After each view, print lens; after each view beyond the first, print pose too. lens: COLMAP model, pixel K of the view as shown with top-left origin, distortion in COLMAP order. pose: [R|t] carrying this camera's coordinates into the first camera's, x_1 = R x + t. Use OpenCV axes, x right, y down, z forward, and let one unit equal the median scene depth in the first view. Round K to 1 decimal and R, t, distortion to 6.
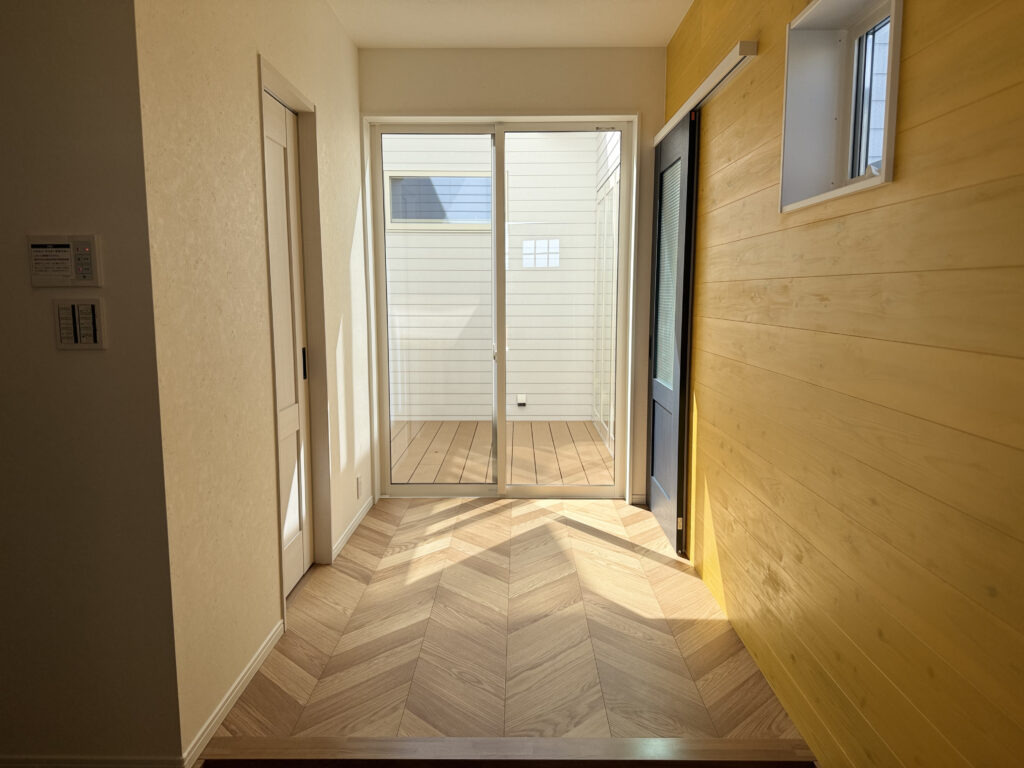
lens RADIAL K [[719.1, 0, 511.0], [0, 719.1, 383.6], [0, 0, 1]] dist [0.096011, -0.150015]
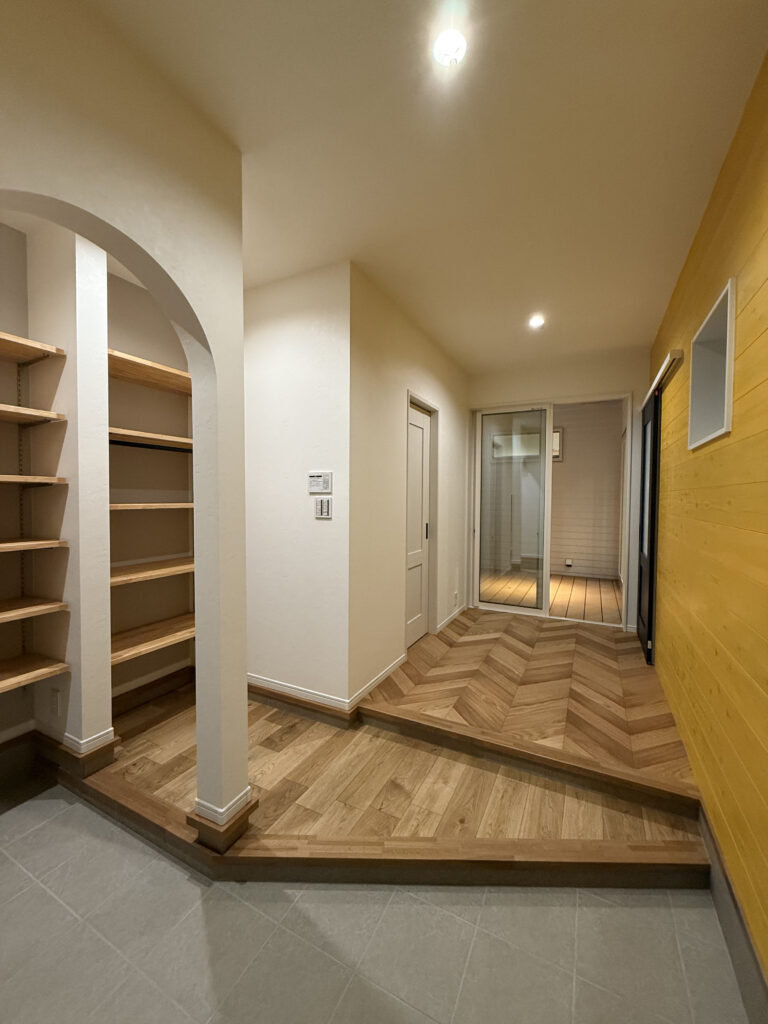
lens RADIAL K [[410.1, 0, 384.9], [0, 410.1, 508.3], [0, 0, 1]] dist [0.000848, 0.000237]
pose [[0.896389, 0.021481, -0.442747, 0.128185], [-0.065879, 0.994188, -0.085144, 0.015787], [0.438345, 0.105490, 0.892595, -0.089300]]
